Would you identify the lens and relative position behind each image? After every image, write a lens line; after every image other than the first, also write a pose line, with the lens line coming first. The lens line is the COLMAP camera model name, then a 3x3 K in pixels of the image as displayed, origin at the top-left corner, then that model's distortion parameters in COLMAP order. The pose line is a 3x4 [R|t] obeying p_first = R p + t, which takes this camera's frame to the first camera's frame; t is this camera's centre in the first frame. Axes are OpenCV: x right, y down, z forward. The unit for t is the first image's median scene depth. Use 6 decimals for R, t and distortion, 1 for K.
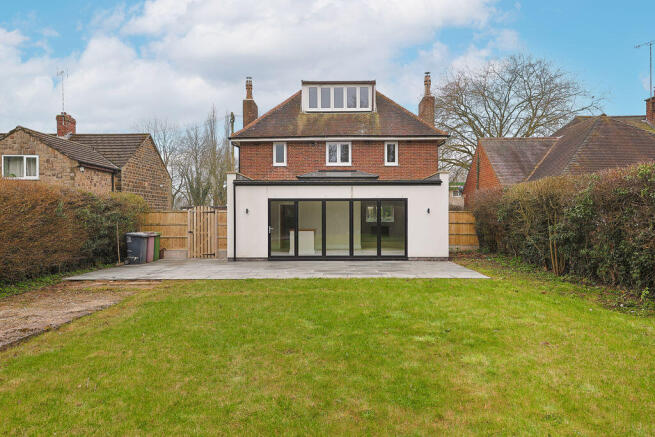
lens RADIAL K [[441.8, 0, 327.5], [0, 441.8, 218.5], [0, 0, 1]] dist [0.003322, 0.001102]
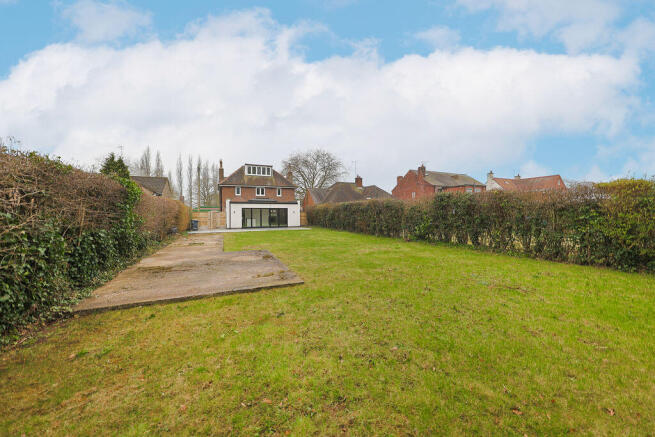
lens RADIAL K [[246.4, 0, 327.5], [0, 246.4, 218.5], [0, 0, 1]] dist [0.000084, -0.000004]
pose [[0.908017, -0.010172, 0.418810, -0.250288], [0.006332, 0.999924, 0.010558, 0.010536], [-0.418885, -0.006935, 0.908013, -0.615498]]
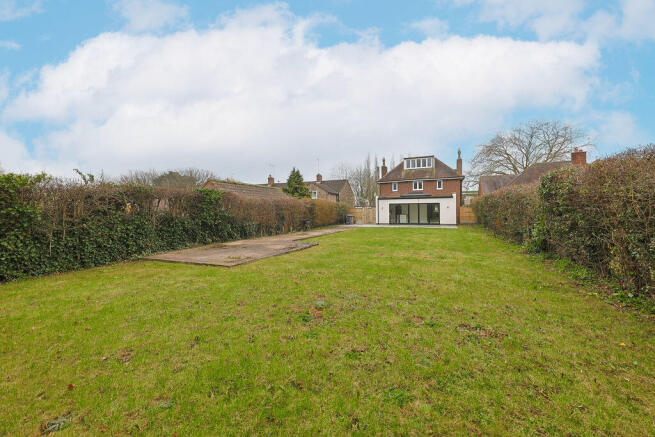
lens RADIAL K [[258.8, 0, 329.9], [0, 258.8, 209.3], [0, 0, 1]] dist [-0.000156, 0.000002]
pose [[0.921073, -0.007340, -0.389320, 0.143753], [0.003520, 0.999938, -0.010524, 0.007412], [0.389373, 0.008323, 0.921043, -0.624554]]
